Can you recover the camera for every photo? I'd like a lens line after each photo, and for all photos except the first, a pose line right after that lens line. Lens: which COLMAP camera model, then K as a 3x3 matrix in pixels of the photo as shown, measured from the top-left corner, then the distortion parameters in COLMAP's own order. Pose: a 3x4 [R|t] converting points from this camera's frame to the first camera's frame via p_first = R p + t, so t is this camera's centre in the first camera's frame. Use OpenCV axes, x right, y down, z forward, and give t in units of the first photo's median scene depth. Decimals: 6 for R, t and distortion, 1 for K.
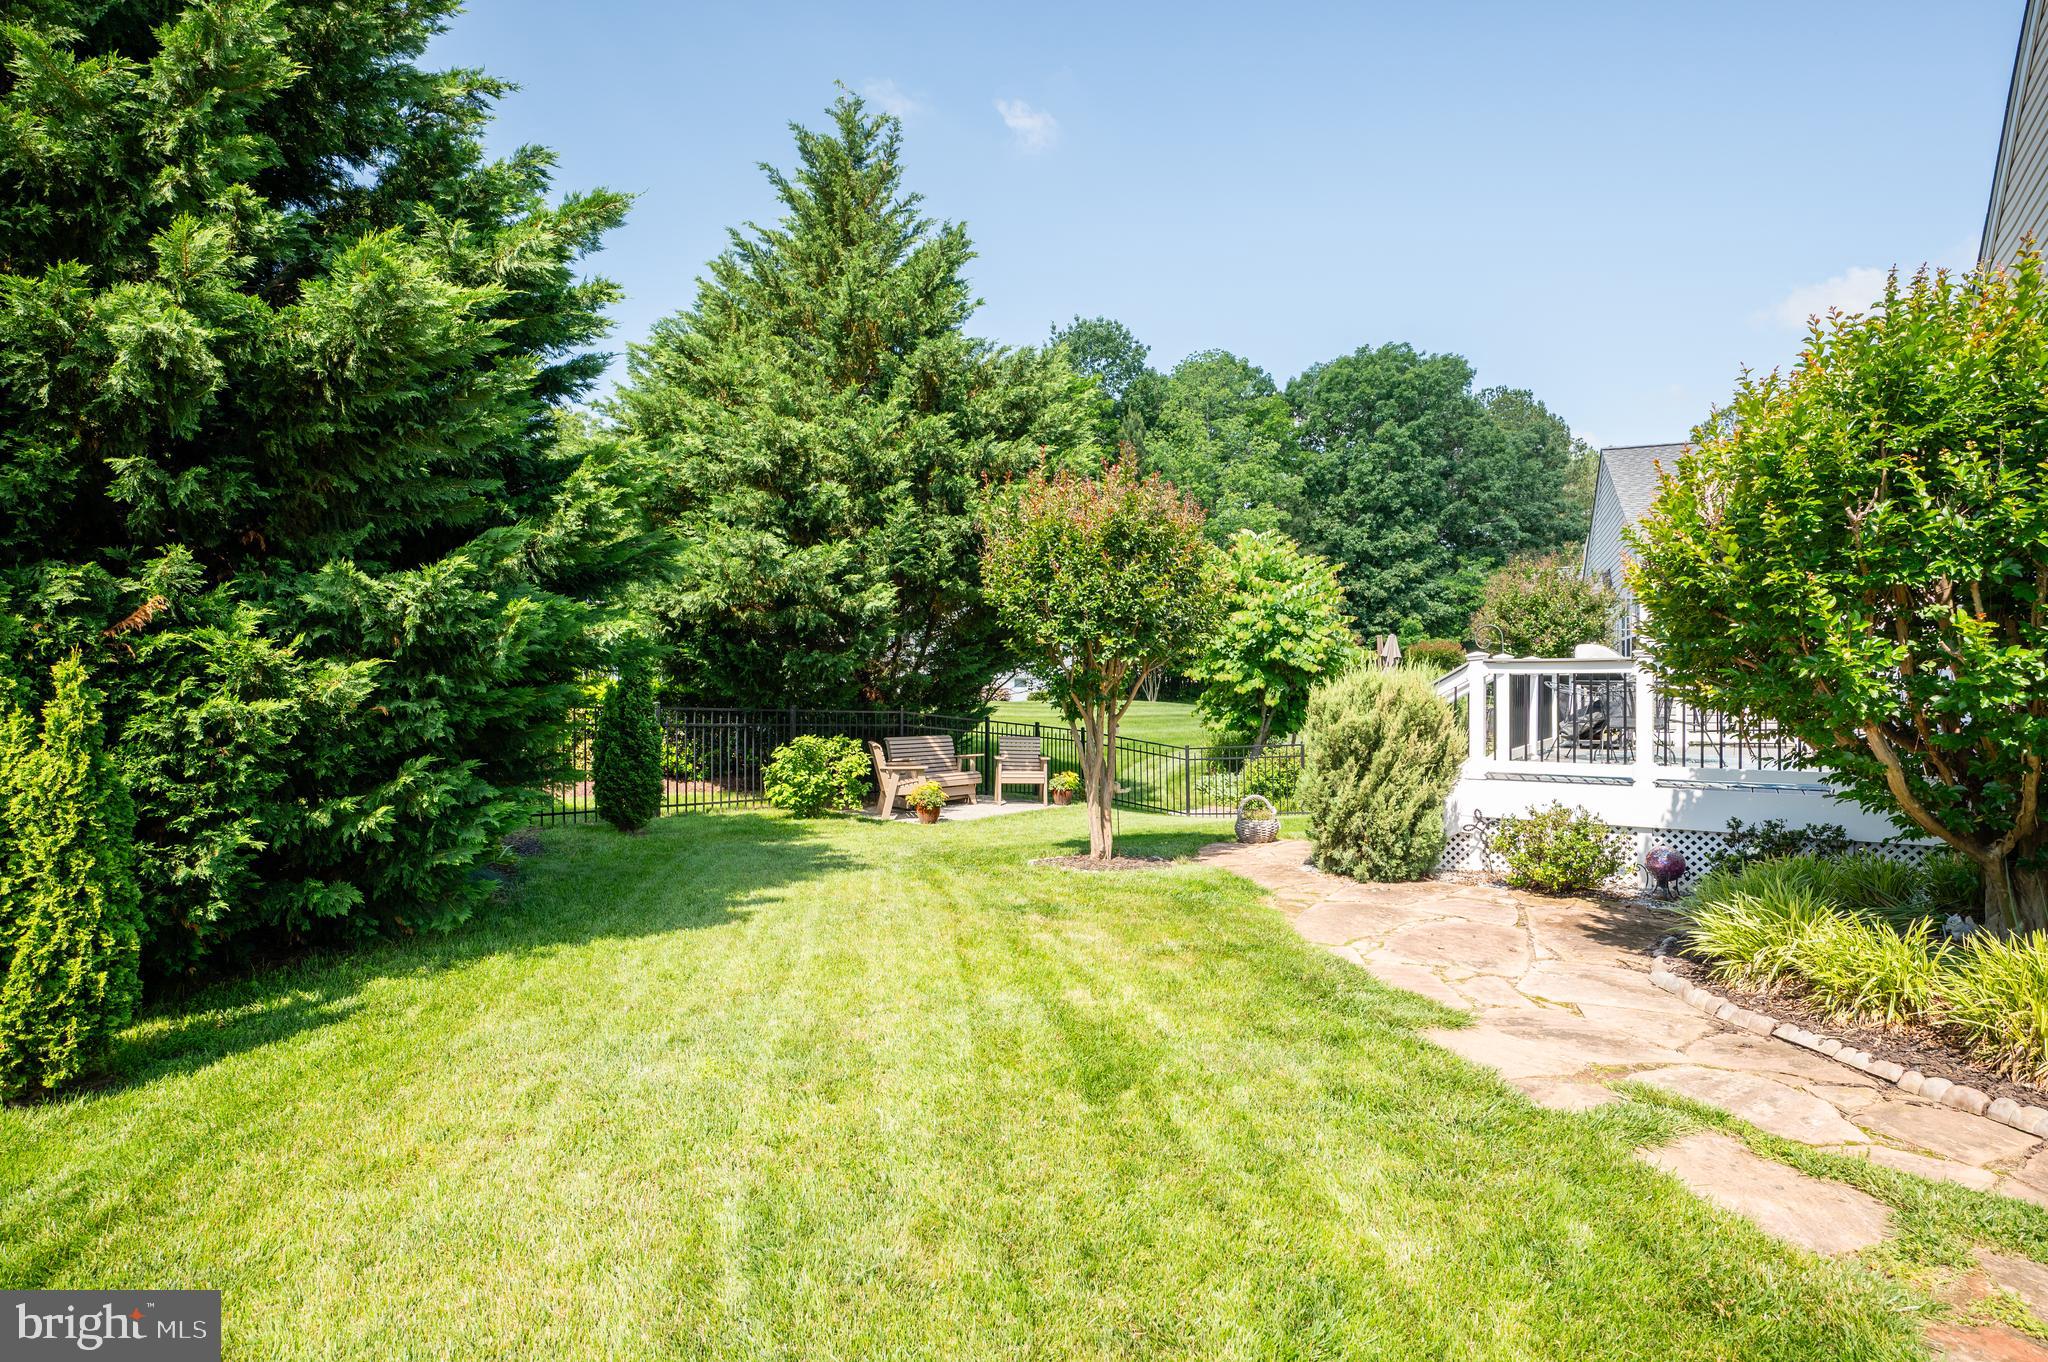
lens RADIAL K [[1068.3, 0, 1031.4], [0, 1068.3, 682.2], [0, 0, 1]] dist [0.016956, 0.000505]
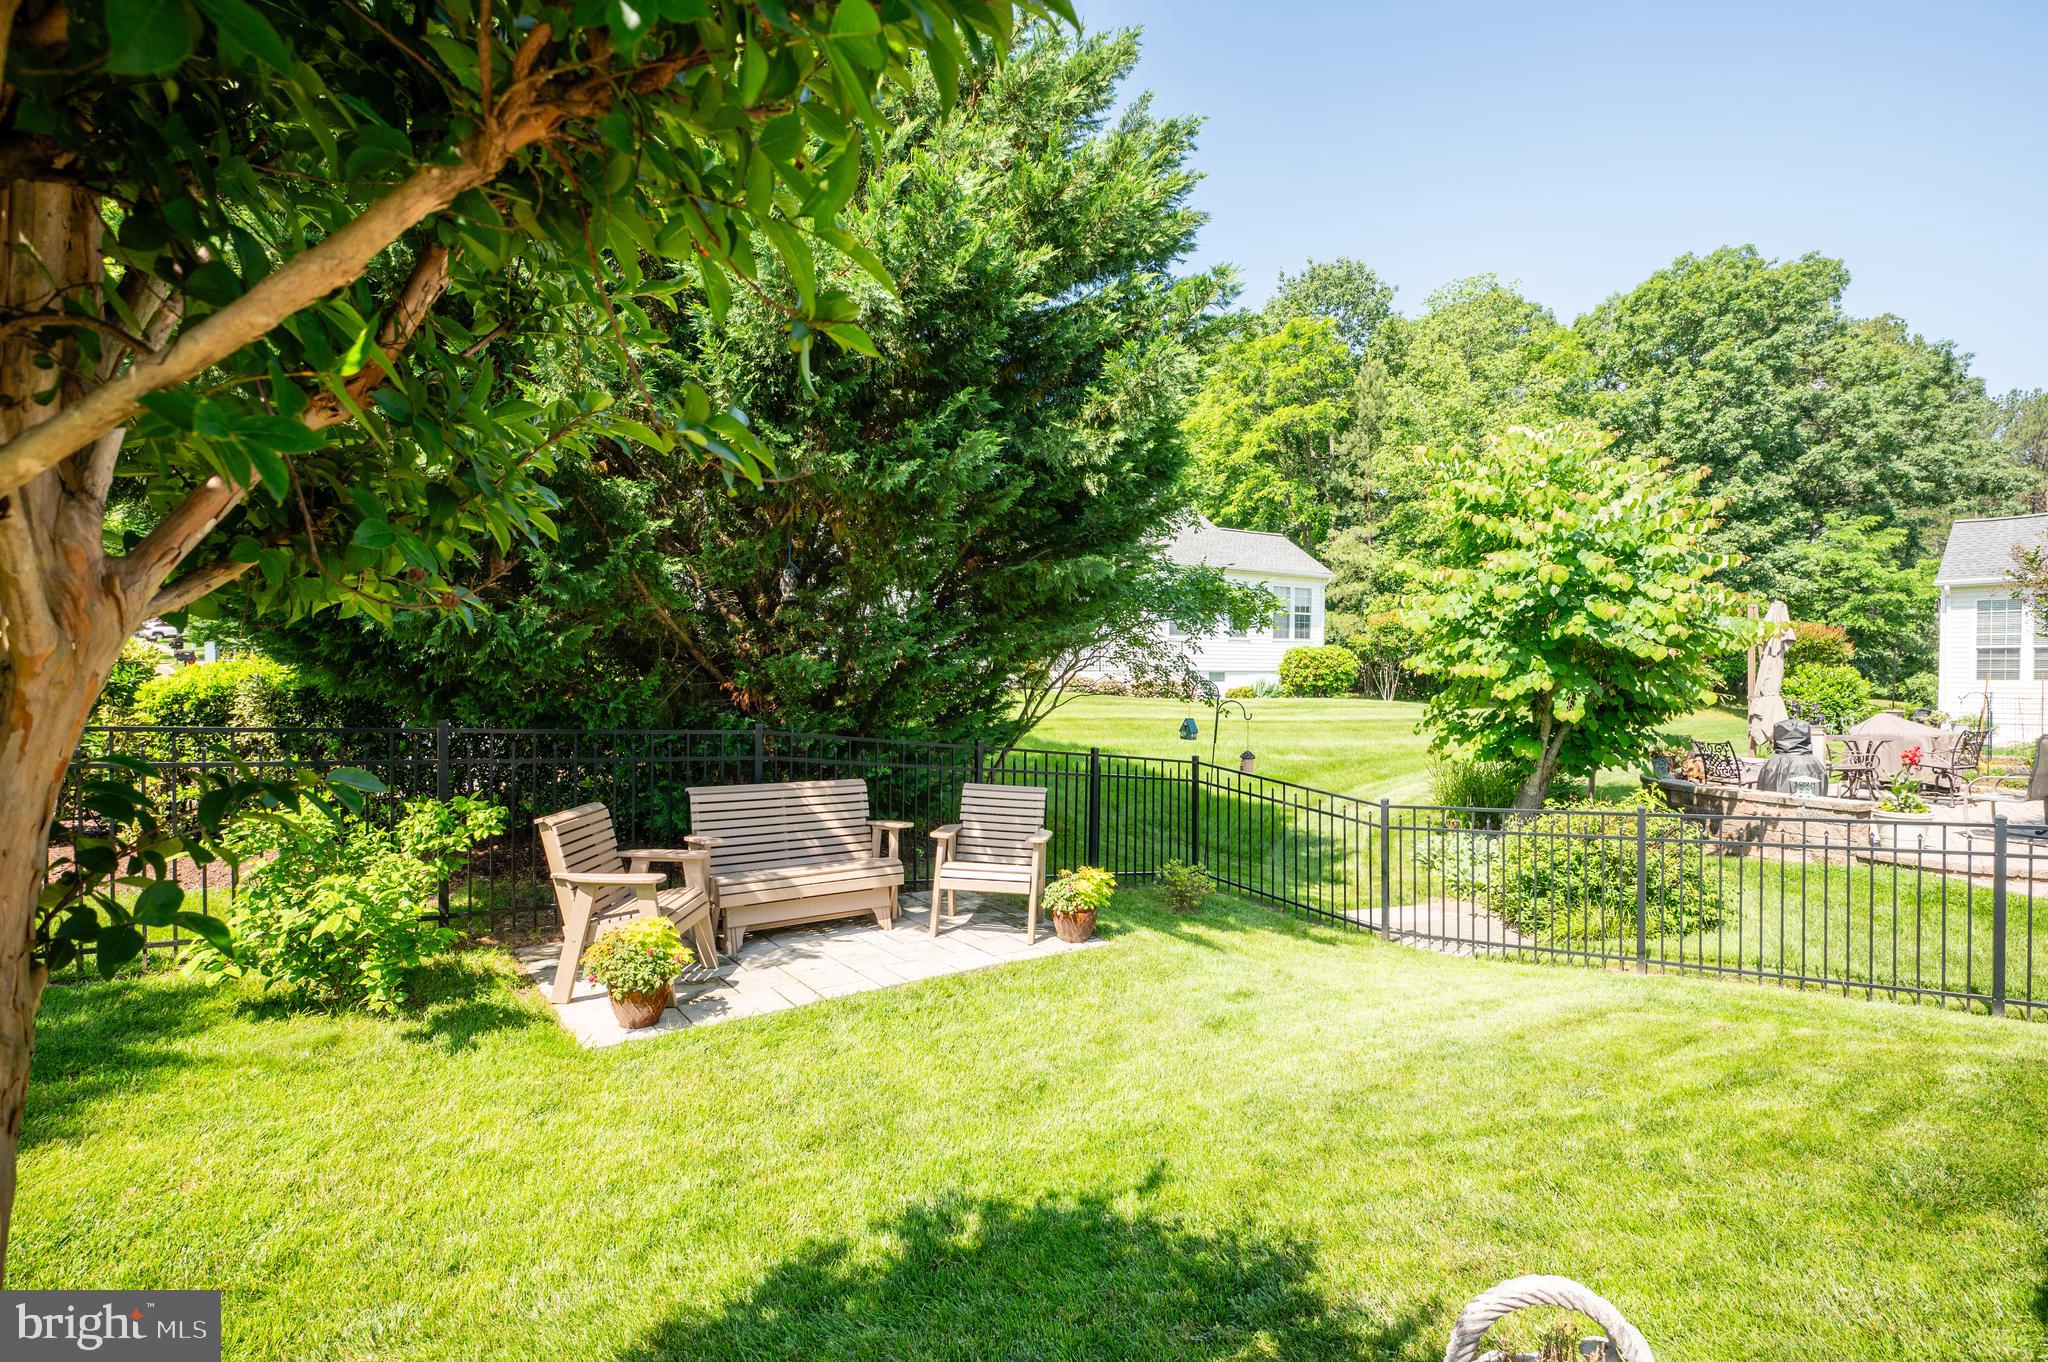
lens RADIAL K [[941.8, 0, 1037.8], [0, 941.8, 686.9], [0, 0, 1]] dist [0.009327, 0.000102]
pose [[0.963686, 0.010405, -0.266835, 0.086650], [-0.007165, 0.999888, 0.013115, -0.000482], [0.266942, -0.010727, 0.963653, 0.428341]]
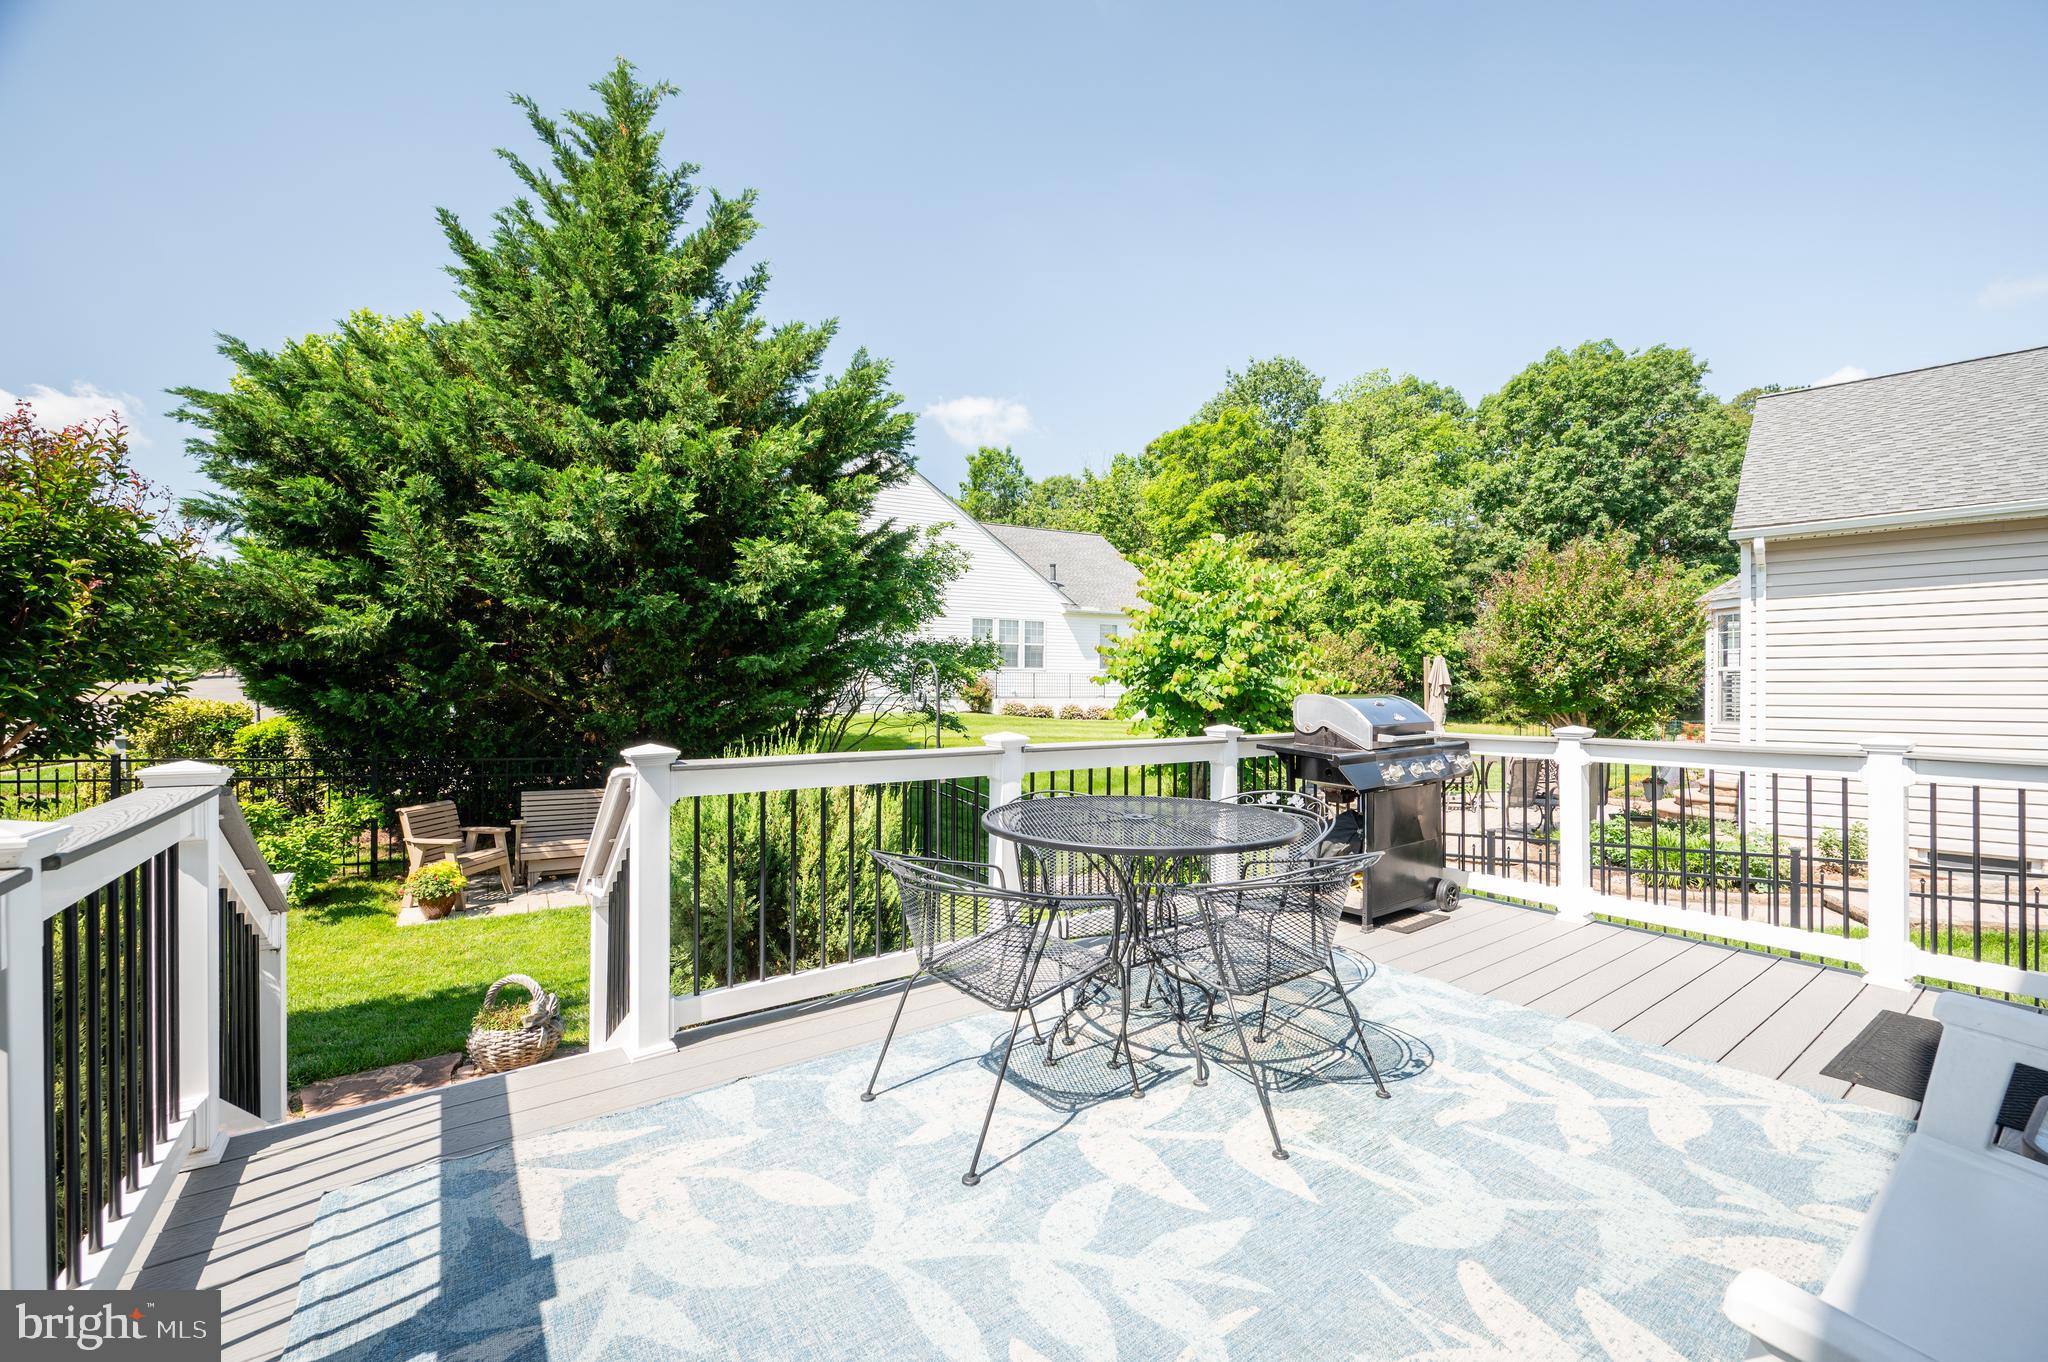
lens RADIAL K [[818.7, 0, 1063.1], [0, 818.7, 687.9], [0, 0, 1]] dist [0.006228, 0.000398]
pose [[0.939390, 0.005070, -0.342812, 0.330758], [-0.005337, 0.999986, 0.000164, -0.022548], [0.342808, 0.001676, 0.939404, 0.365522]]
